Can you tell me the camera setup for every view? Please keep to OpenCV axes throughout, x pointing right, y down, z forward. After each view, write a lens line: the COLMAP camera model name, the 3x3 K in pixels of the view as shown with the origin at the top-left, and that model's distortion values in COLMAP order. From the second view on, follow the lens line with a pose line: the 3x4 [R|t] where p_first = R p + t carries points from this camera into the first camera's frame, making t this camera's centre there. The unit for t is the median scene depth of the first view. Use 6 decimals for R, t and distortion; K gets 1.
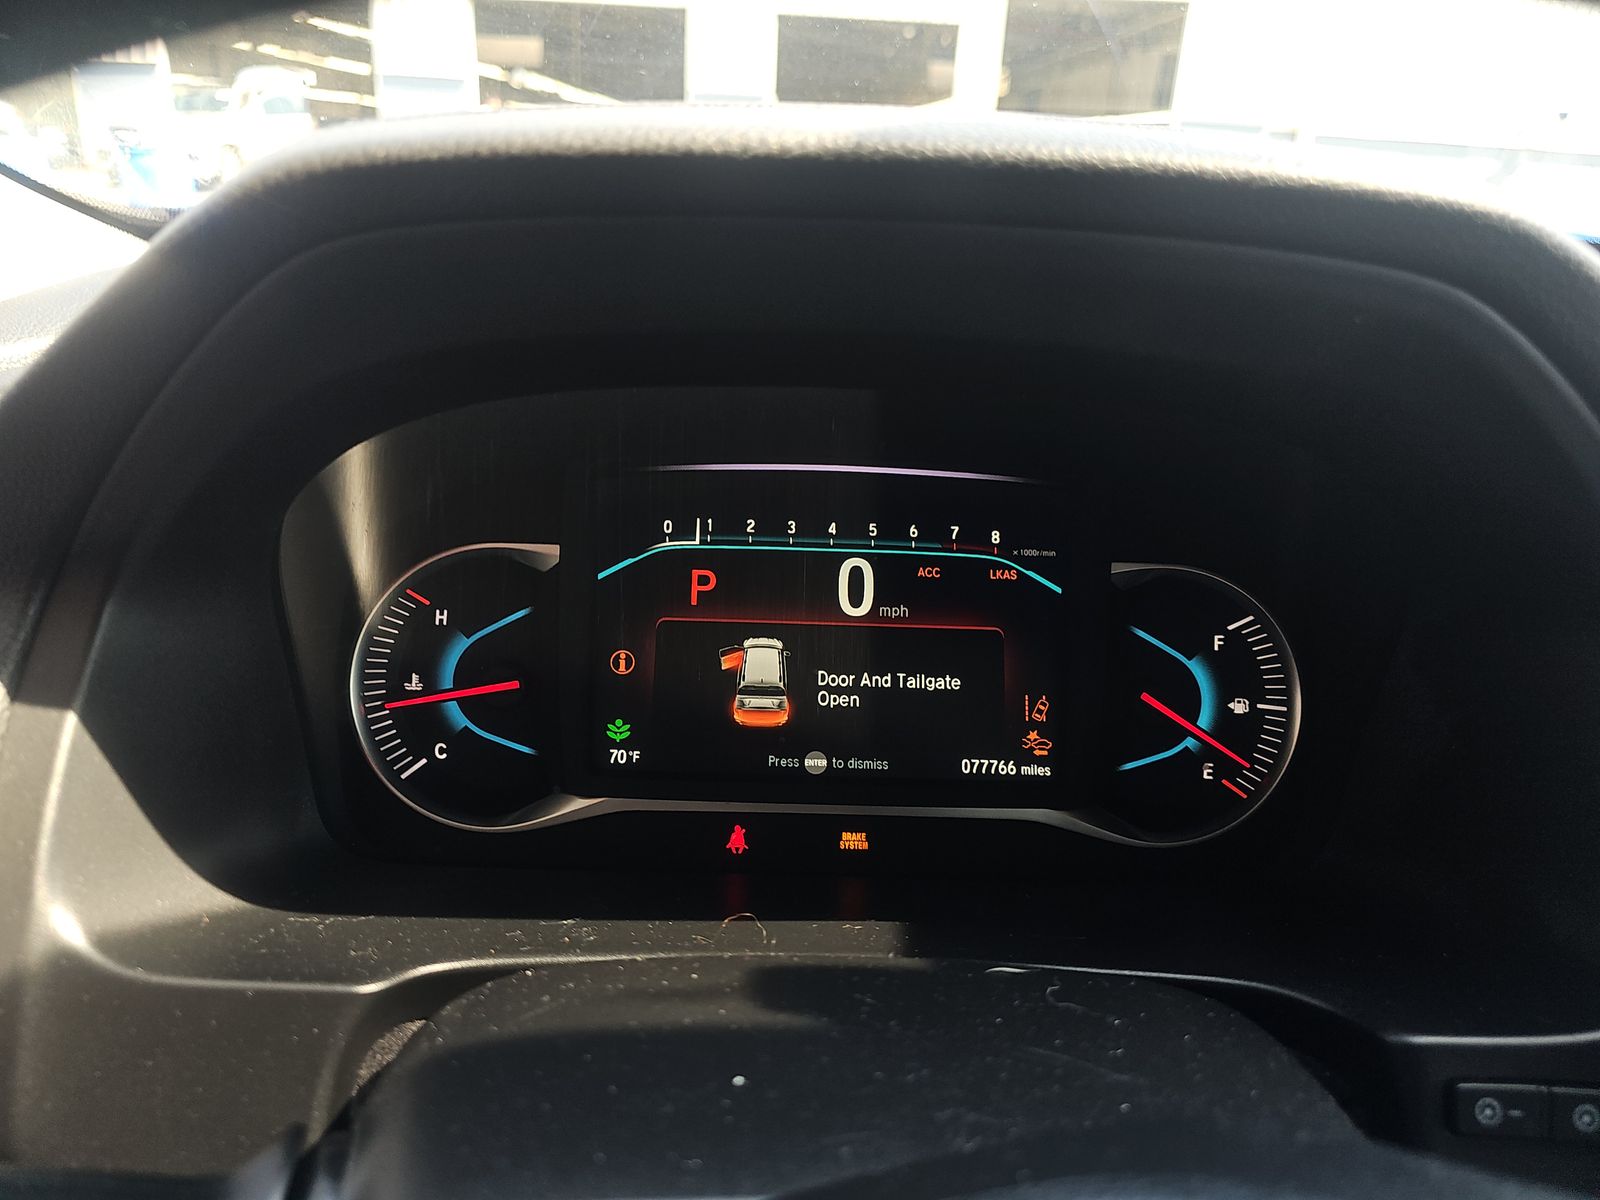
lens RADIAL K [[1092.7, 0, 801.0], [0, 1092.7, 595.6], [0, 0, 1]] dist [0.006483, -0.011196]
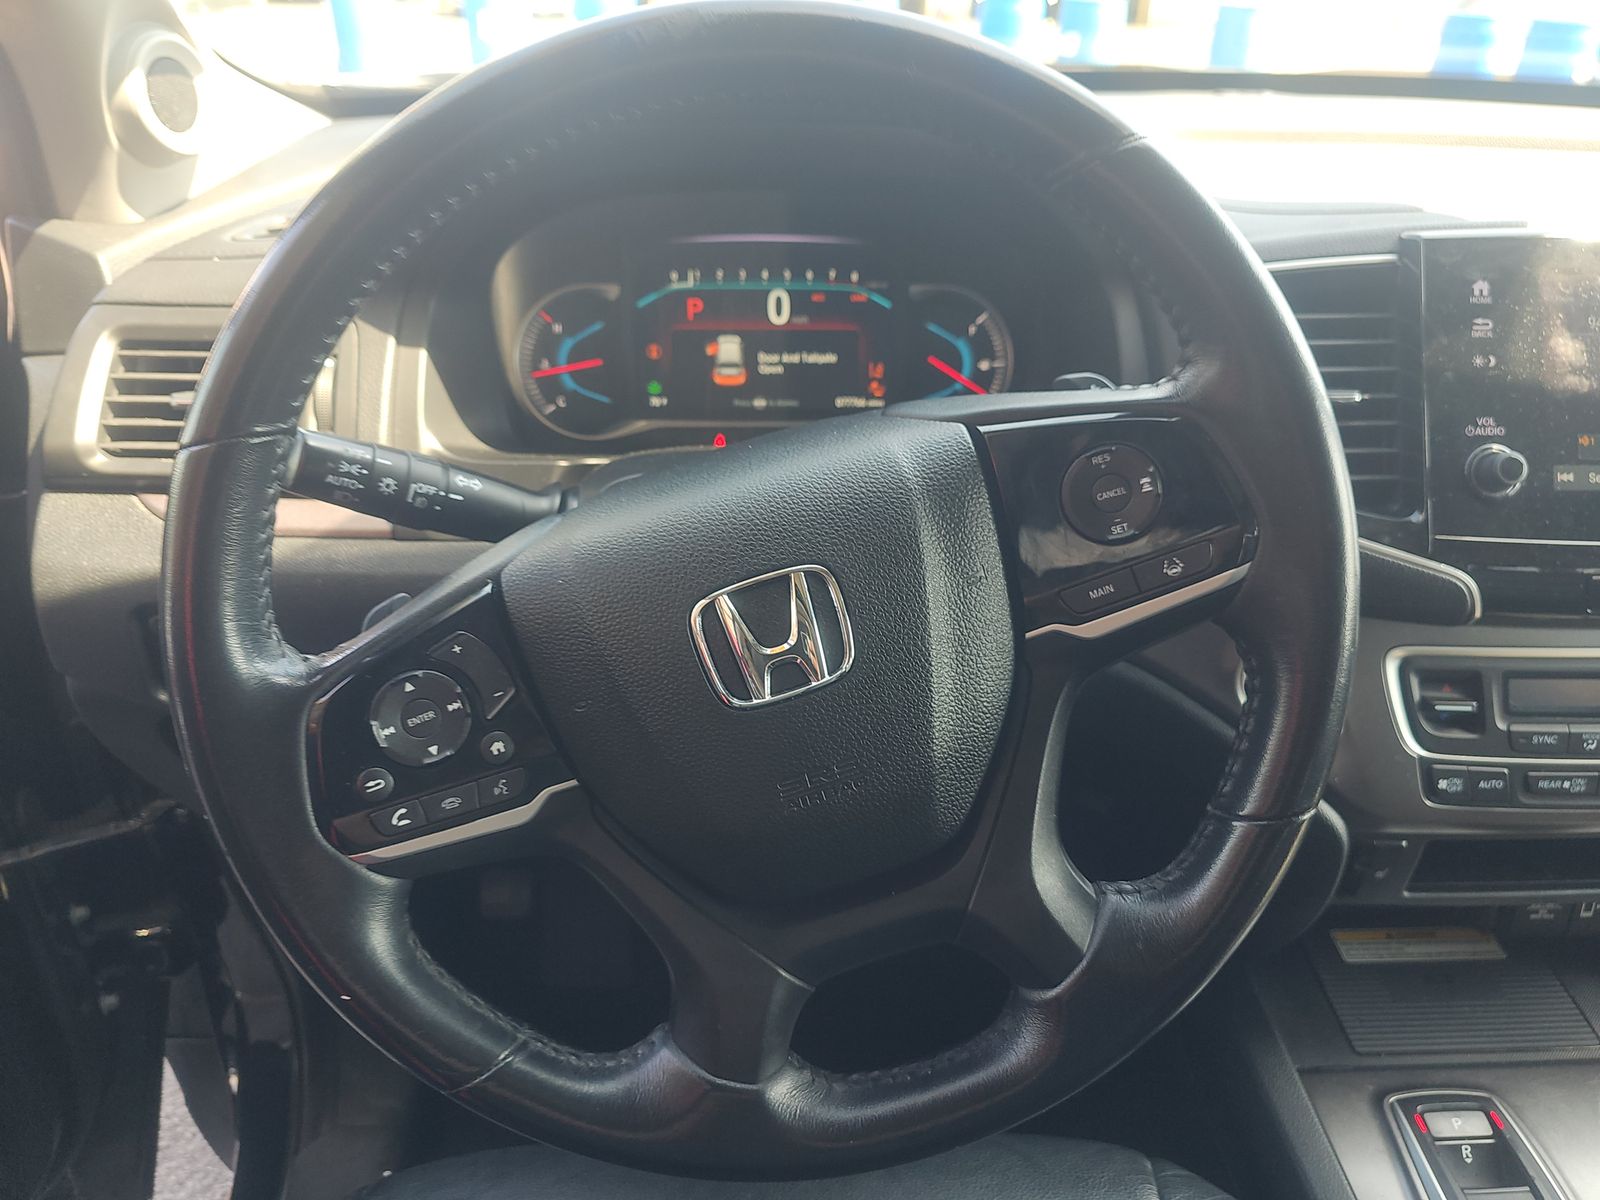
lens RADIAL K [[1092.7, 0, 810.2], [0, 1092.7, 627.1], [0, 0, 1]] dist [0.006483, -0.011196]
pose [[0.999509, -0.026759, -0.016310, 0.121031], [0.029316, 0.982318, 0.184909, 0.185945], [0.011073, -0.185296, 0.982620, -0.920551]]
